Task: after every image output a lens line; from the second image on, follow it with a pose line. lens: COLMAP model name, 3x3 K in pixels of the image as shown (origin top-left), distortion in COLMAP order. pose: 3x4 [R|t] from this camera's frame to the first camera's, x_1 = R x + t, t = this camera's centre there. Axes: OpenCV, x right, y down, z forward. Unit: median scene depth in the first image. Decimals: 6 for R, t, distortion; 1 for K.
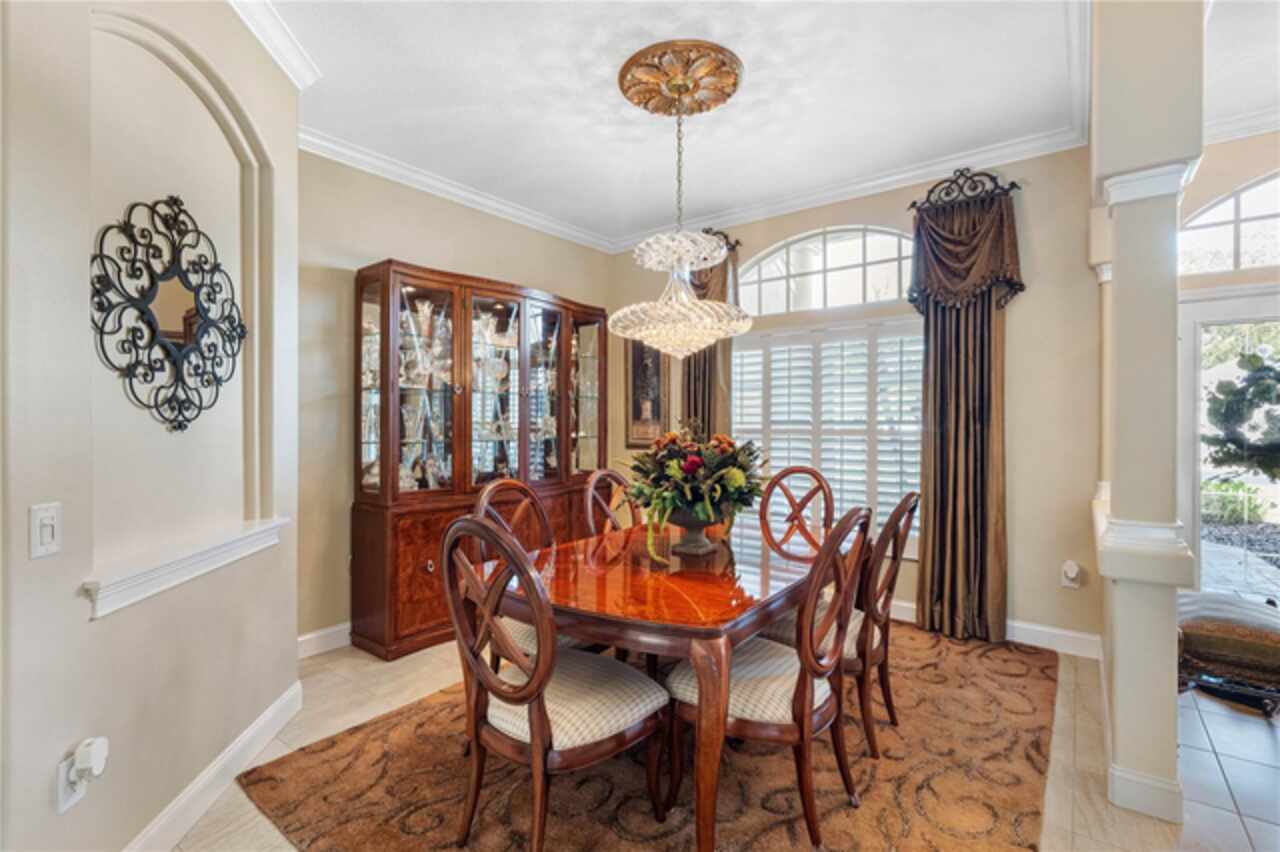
lens RADIAL K [[572.4, 0, 632.4], [0, 572.4, 420.4], [0, 0, 1]] dist [-0.009128, 0.001500]
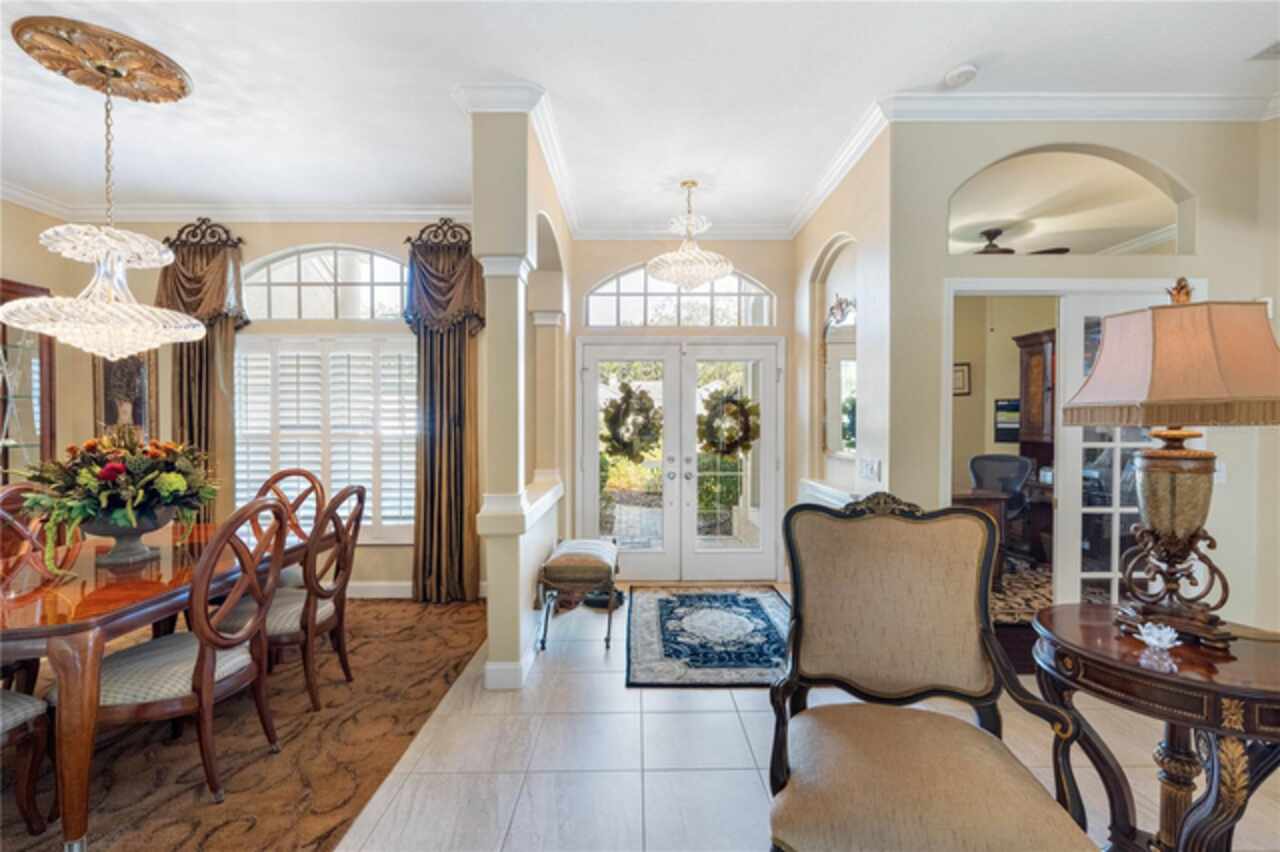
lens RADIAL K [[572.4, 0, 641.3], [0, 572.4, 434.5], [0, 0, 1]] dist [-0.009128, 0.001500]
pose [[0.783523, -0.010020, 0.621282, 0.149276], [-0.001150, 0.999845, 0.017576, -0.002884], [-0.621362, -0.014486, 0.783390, -0.227093]]
